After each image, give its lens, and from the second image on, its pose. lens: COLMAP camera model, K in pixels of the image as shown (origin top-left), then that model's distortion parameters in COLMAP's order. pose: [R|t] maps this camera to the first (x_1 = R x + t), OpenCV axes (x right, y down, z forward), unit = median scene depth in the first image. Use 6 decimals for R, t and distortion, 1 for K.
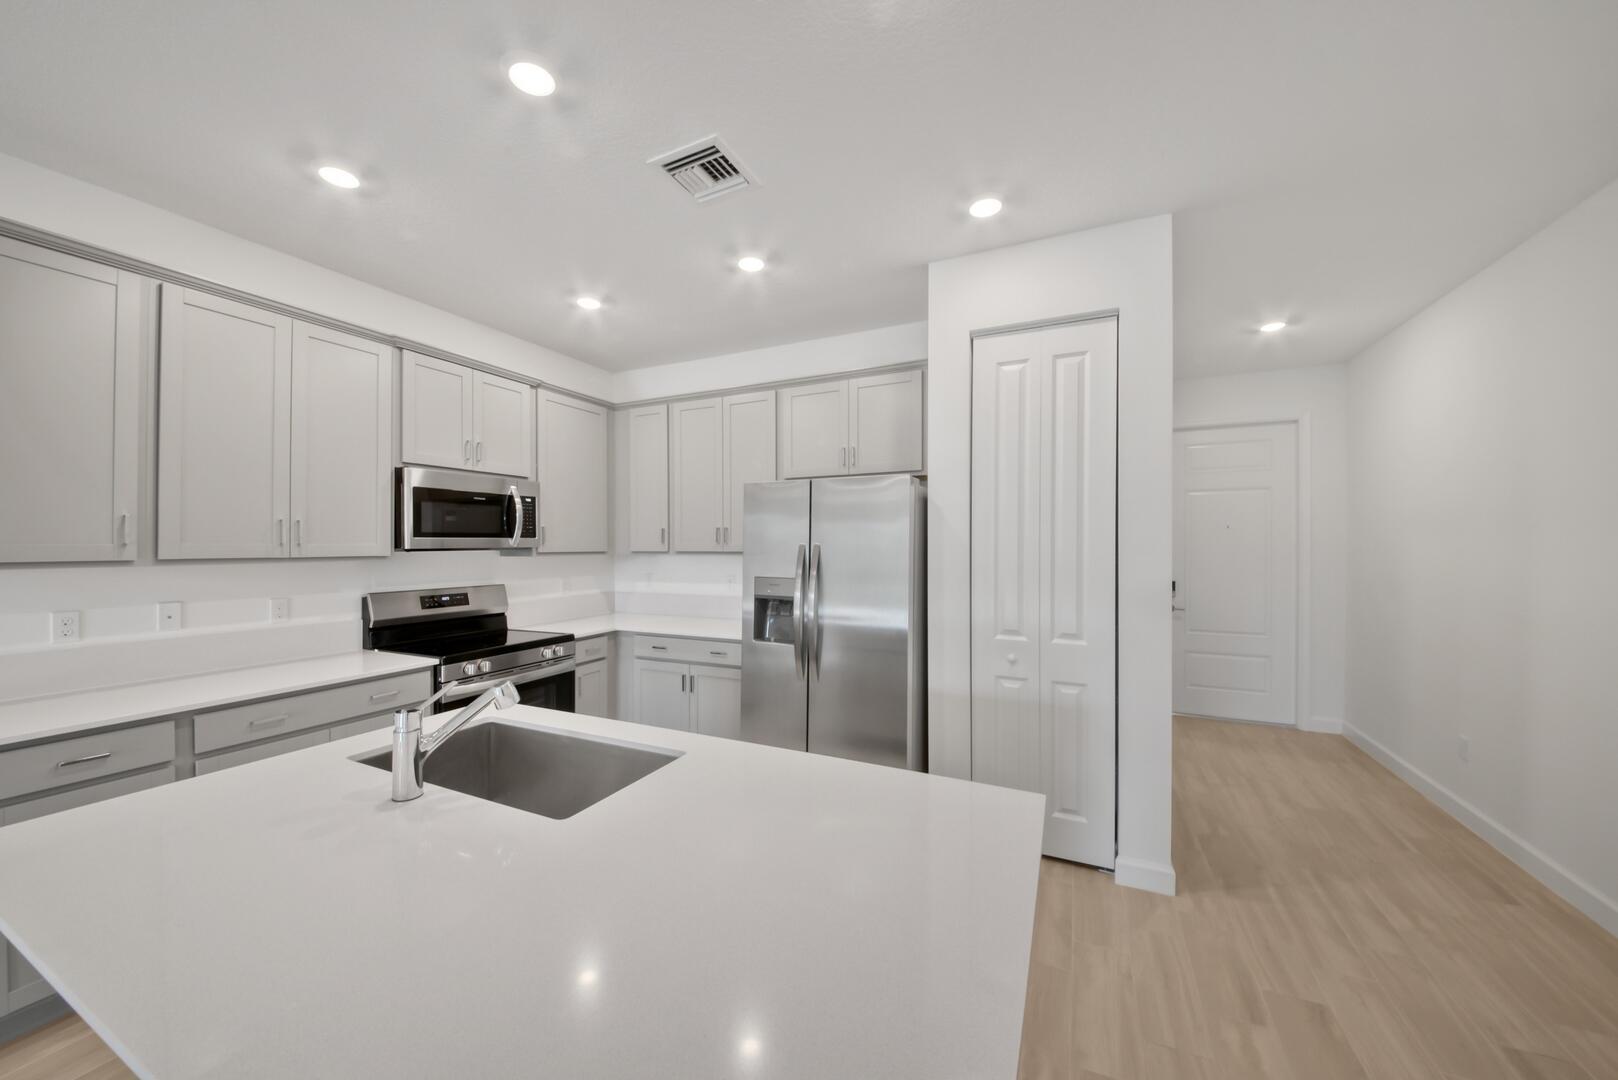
lens RADIAL K [[569.7, 0, 807.3], [0, 569.7, 542.9], [0, 0, 1]] dist [0.013360, 0.000004]
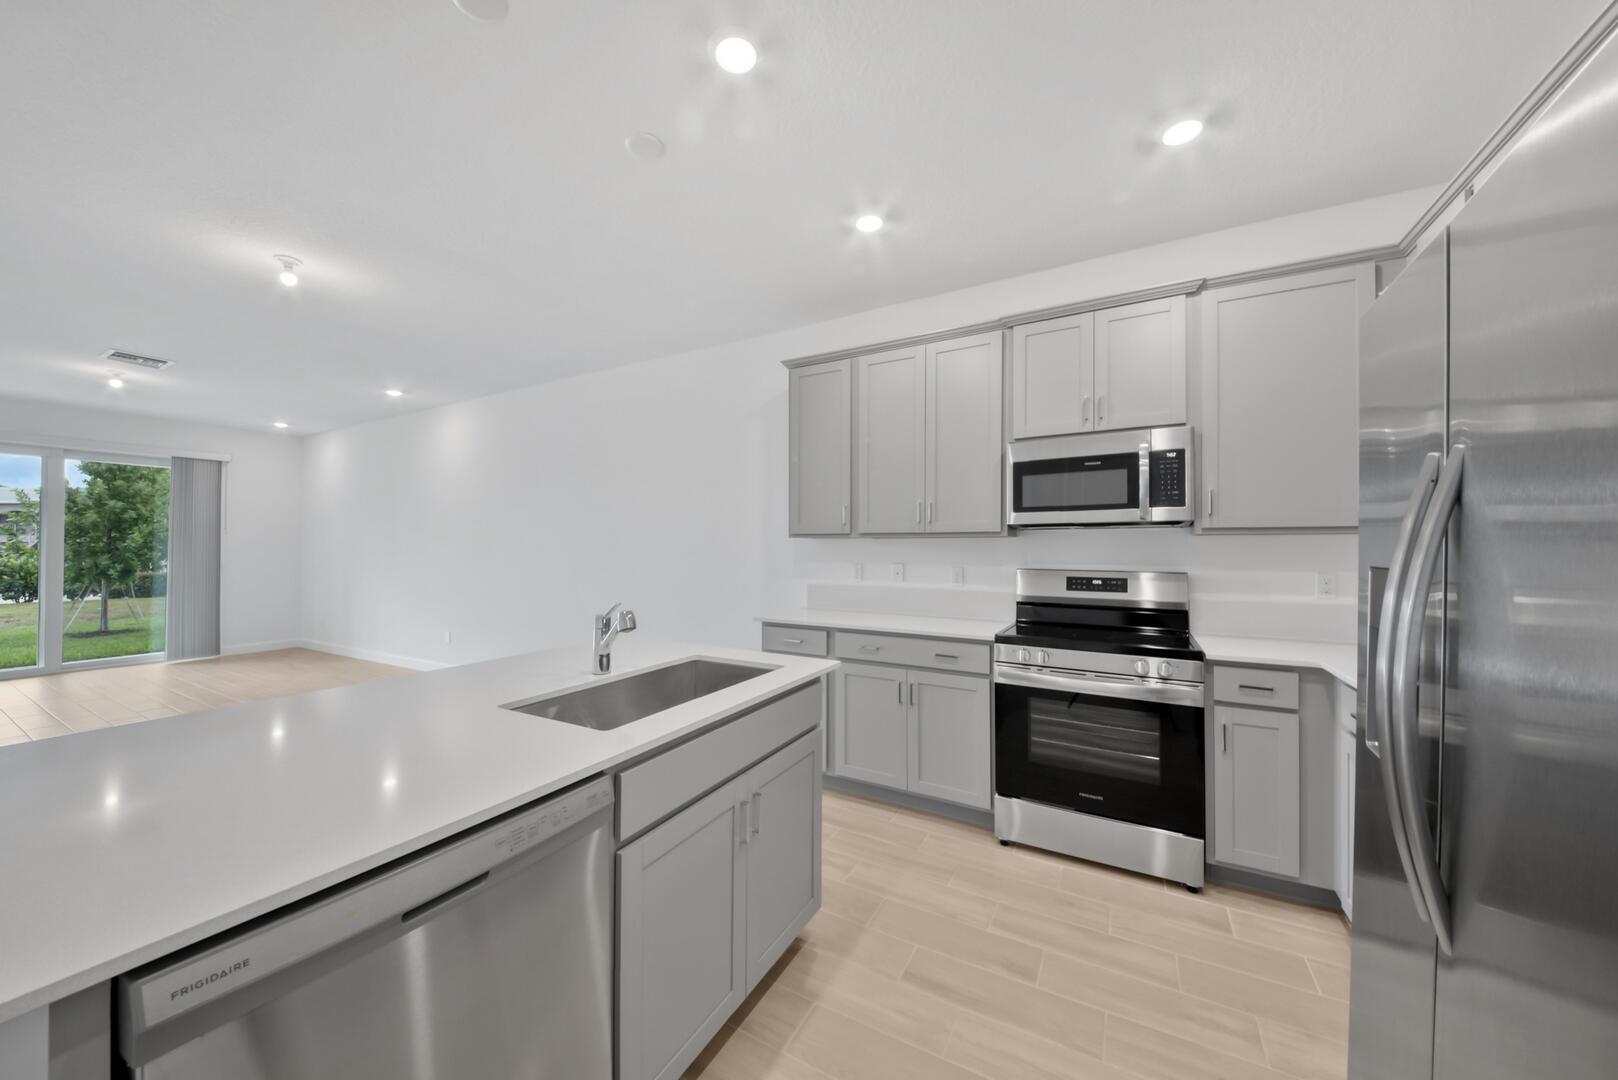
lens RADIAL K [[569.7, 0, 805.7], [0, 569.7, 546.8], [0, 0, 1]] dist [0.013360, 0.000004]
pose [[-0.059454, 0.000302, -0.998231, 0.289367], [0.003451, 0.999994, 0.000097, 0.042657], [0.998225, -0.003439, -0.059455, 0.624686]]
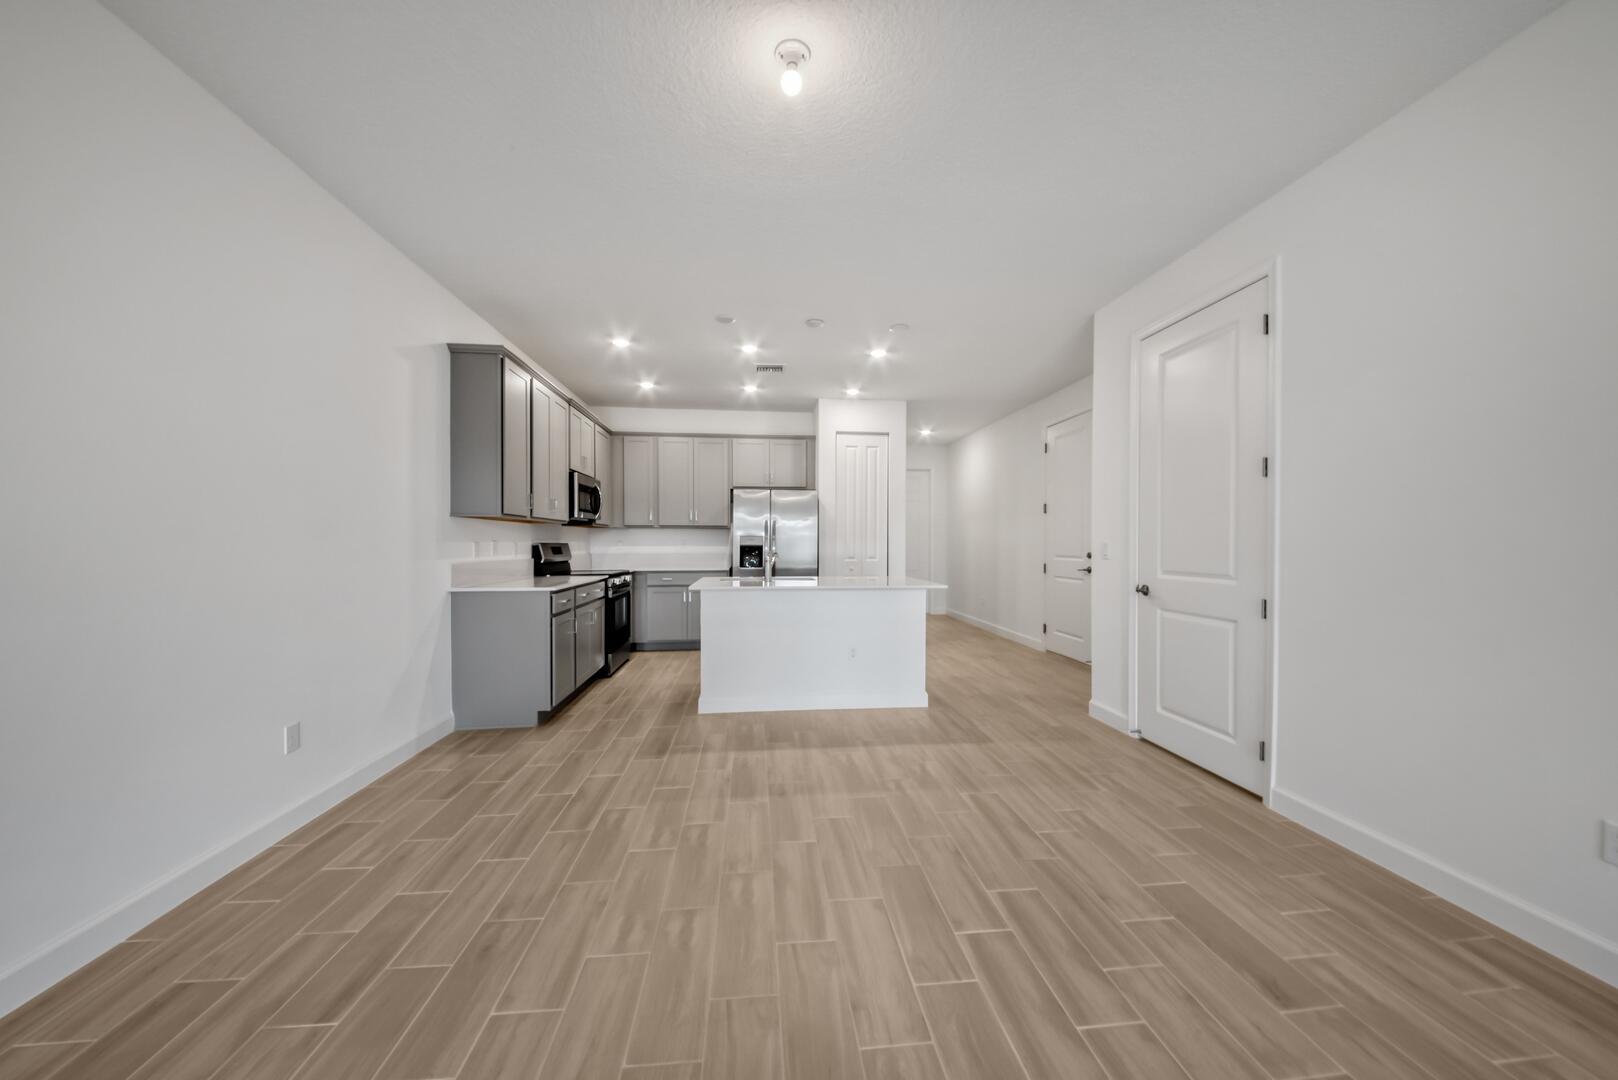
lens RADIAL K [[569.7, 0, 810.2], [0, 569.7, 541.6], [0, 0, 1]] dist [0.013360, 0.000004]
pose [[0.854884, 0.004457, 0.518800, -0.894476], [-0.011475, 0.999881, 0.010320, 0.049786], [-0.518692, -0.014775, 0.854834, -0.830553]]
